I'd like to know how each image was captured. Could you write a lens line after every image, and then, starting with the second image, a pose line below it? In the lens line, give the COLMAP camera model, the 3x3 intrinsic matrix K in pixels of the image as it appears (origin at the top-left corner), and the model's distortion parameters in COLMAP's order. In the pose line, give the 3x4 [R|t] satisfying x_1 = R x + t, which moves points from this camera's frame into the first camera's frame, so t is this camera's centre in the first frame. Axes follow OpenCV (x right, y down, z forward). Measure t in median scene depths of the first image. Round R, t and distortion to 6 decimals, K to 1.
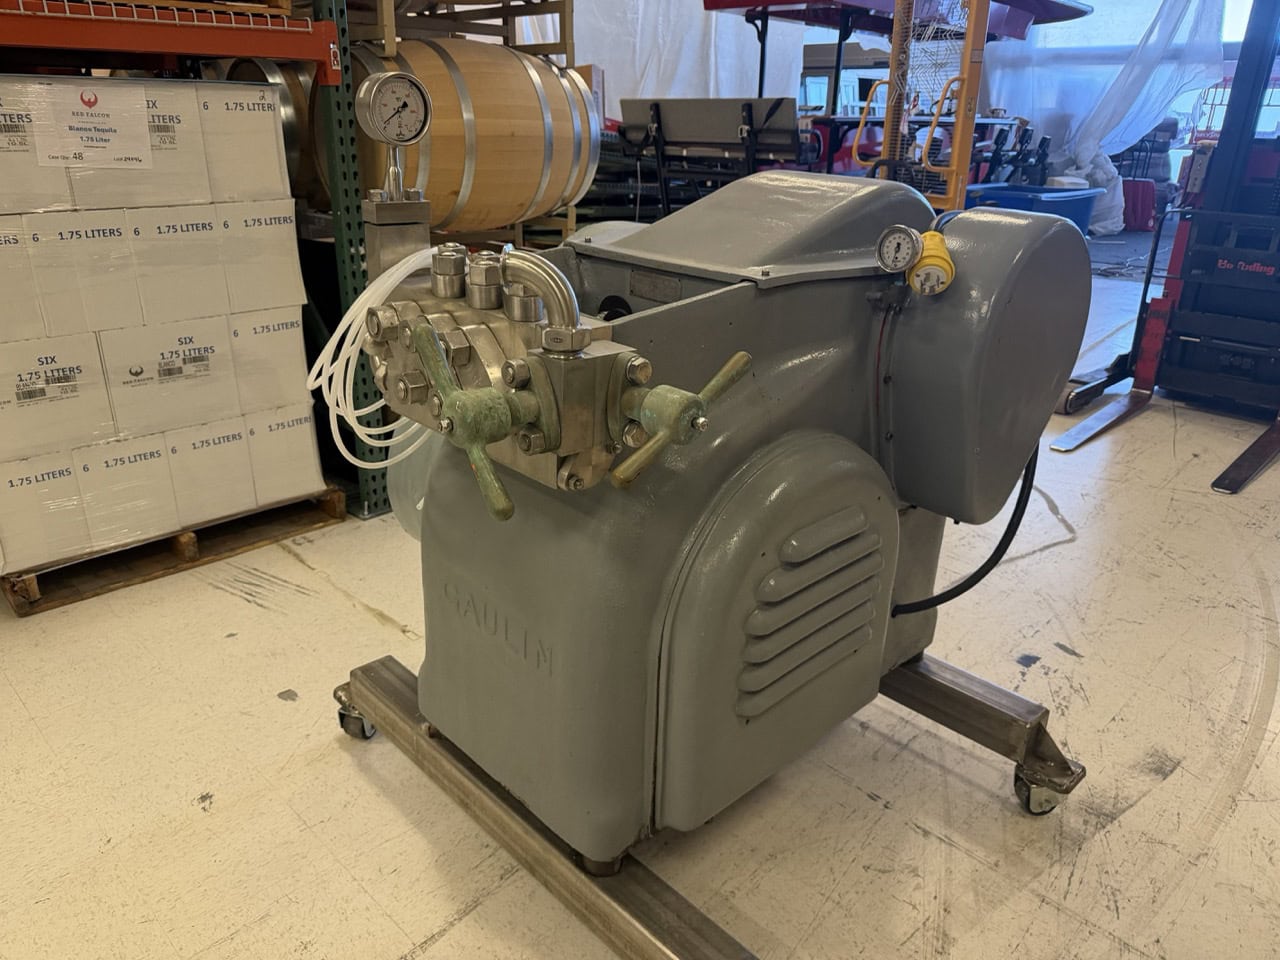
lens RADIAL K [[908.5, 0, 639.3], [0, 908.5, 478.4], [0, 0, 1]] dist [0.005053, 0.004438]
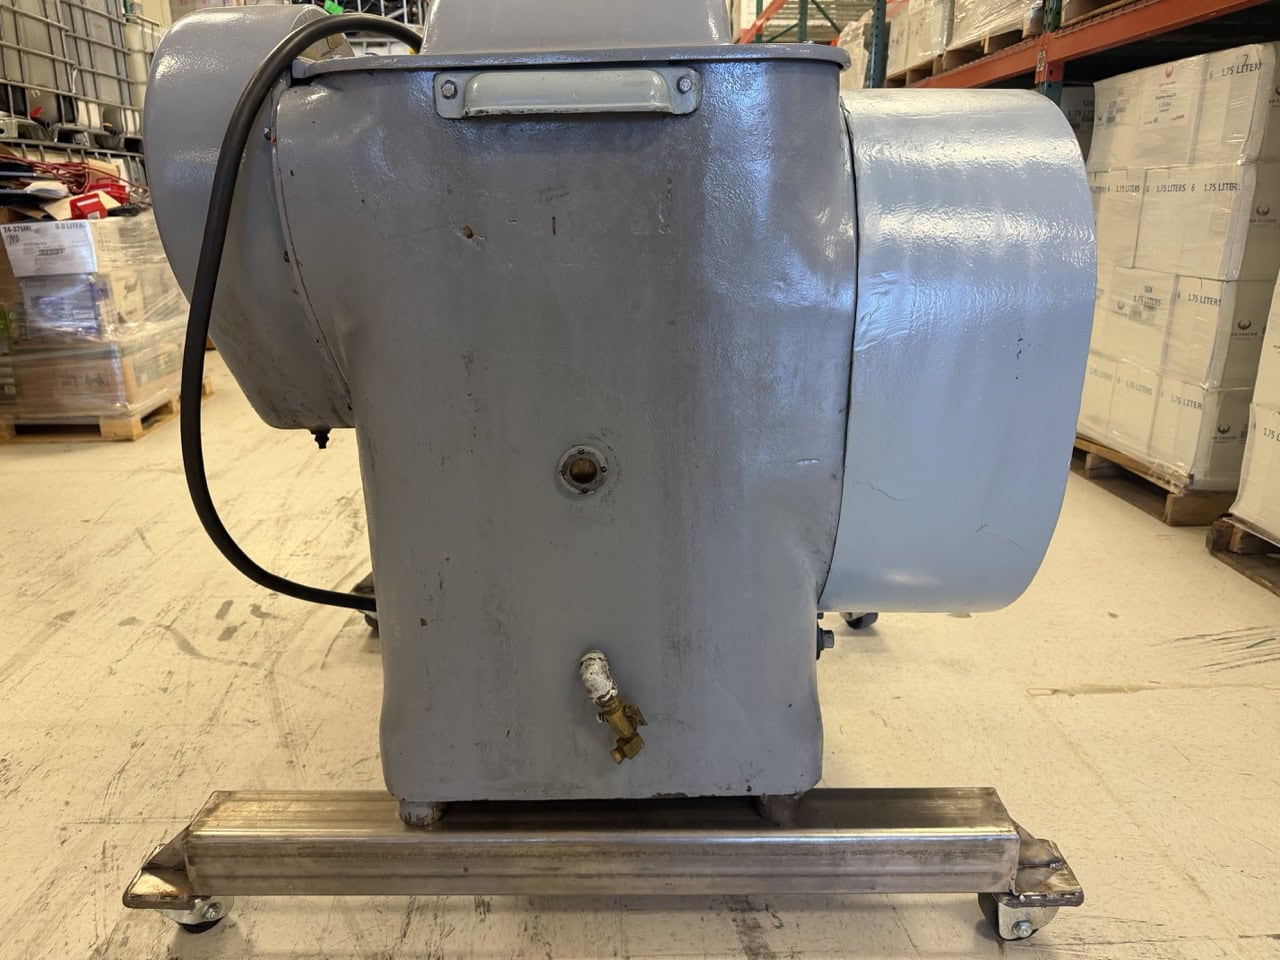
lens RADIAL K [[908.5, 0, 633.9], [0, 908.5, 479.3], [0, 0, 1]] dist [0.005053, 0.004438]
pose [[-0.690243, 0.200076, -0.695367, 0.845528], [-0.272293, 0.818546, 0.505805, -0.468085], [0.670389, 0.538472, -0.510516, 1.898853]]
